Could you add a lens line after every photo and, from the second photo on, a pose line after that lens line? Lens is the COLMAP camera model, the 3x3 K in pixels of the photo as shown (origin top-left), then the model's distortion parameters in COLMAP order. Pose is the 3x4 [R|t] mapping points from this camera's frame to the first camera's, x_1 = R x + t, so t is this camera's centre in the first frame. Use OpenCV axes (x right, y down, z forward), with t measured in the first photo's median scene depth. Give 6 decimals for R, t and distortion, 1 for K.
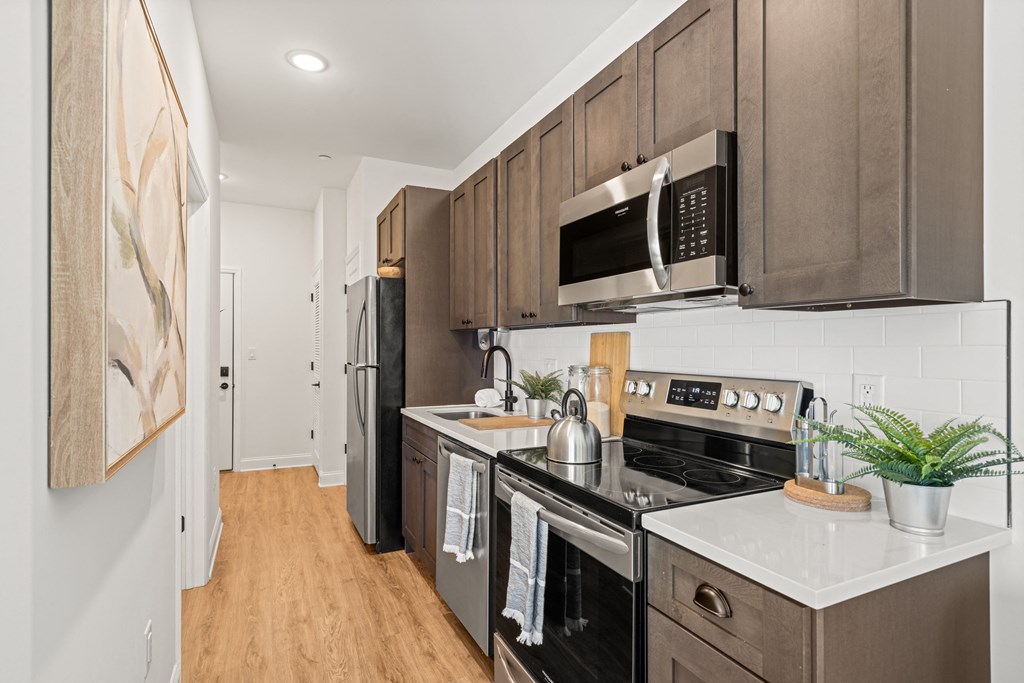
lens RADIAL K [[508.8, 0, 509.2], [0, 508.8, 346.2], [0, 0, 1]] dist [-0.000410, 0.000165]
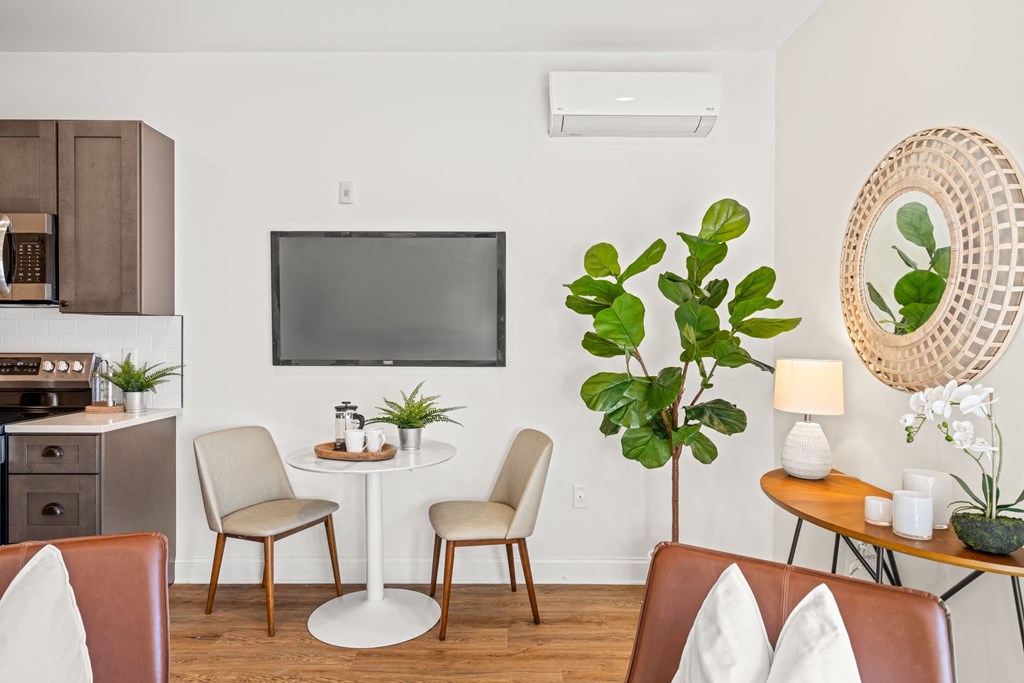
lens RADIAL K [[629.8, 0, 512.5], [0, 629.8, 342.5], [0, 0, 1]] dist [0.001050, -0.000001]
pose [[0.440286, -0.002953, 0.897853, -0.824277], [-0.004542, 0.999974, 0.005516, 0.010829], [-0.897846, -0.006507, 0.440261, -1.390133]]
